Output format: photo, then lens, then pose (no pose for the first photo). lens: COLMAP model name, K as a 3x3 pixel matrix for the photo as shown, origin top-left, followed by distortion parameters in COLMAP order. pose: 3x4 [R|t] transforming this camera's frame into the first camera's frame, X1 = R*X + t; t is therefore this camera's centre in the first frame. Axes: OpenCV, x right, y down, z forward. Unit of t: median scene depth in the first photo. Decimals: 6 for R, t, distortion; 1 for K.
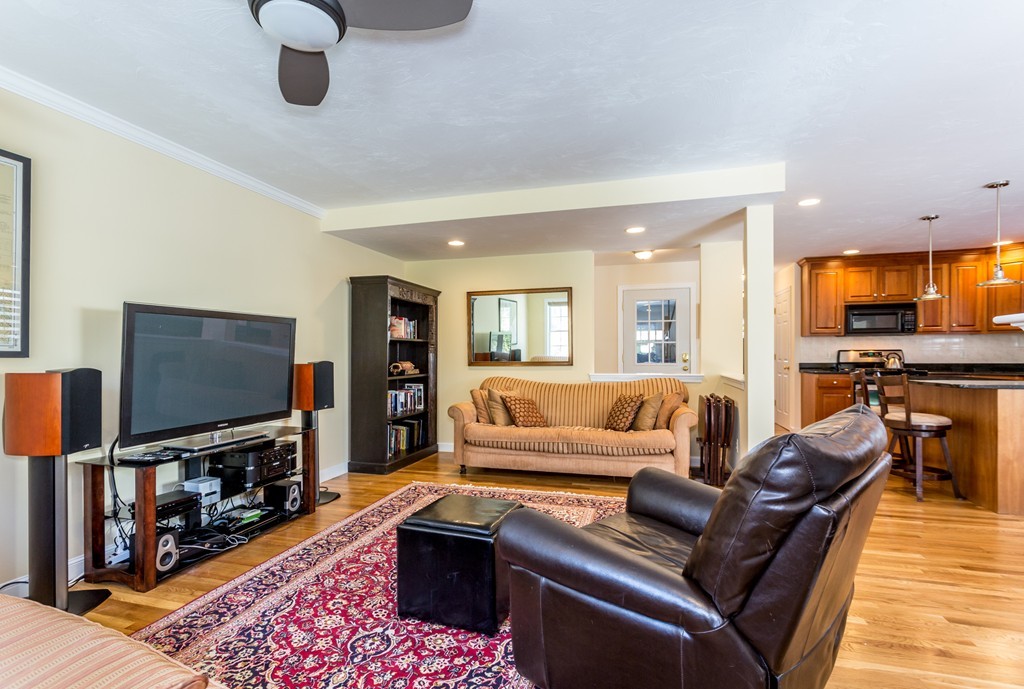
lens RADIAL K [[480.1, 0, 510.4], [0, 480.1, 354.0], [0, 0, 1]] dist [-0.005087, -0.000478]
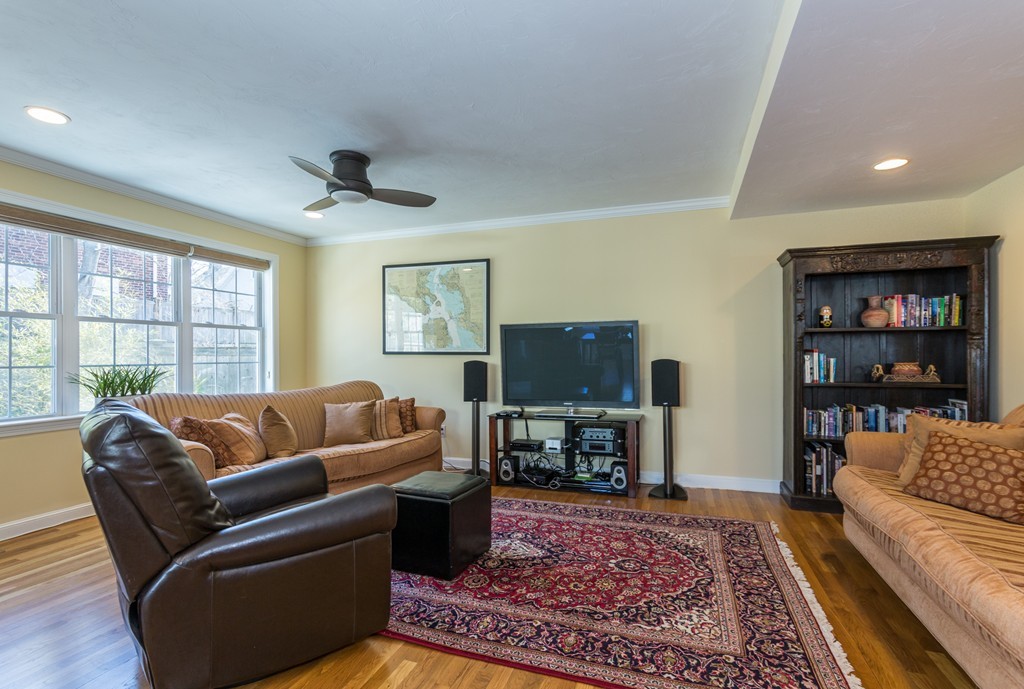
lens RADIAL K [[480.1, 0, 510.4], [0, 480.1, 354.0], [0, 0, 1]] dist [-0.005087, -0.000478]
pose [[-0.044389, 0.000129, -0.999014, 0.777223], [0.005997, 0.999982, -0.000137, 0.002447], [0.998996, -0.005998, -0.044389, 0.868445]]
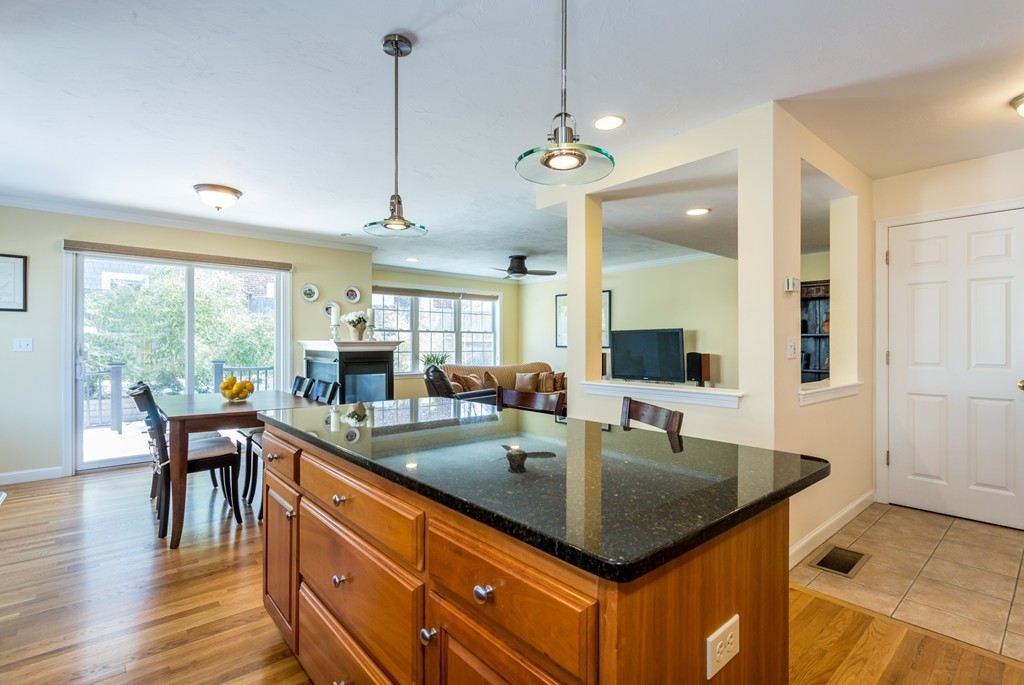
lens RADIAL K [[473.5, 0, 525.1], [0, 473.5, 342.6], [0, 0, 1]] dist [0.004475, -0.000361]
pose [[-0.513847, -0.000848, -0.857881, 1.614325], [0.000811, 0.999999, -0.001474, -0.021681], [0.857881, -0.001454, -0.513846, 1.624889]]
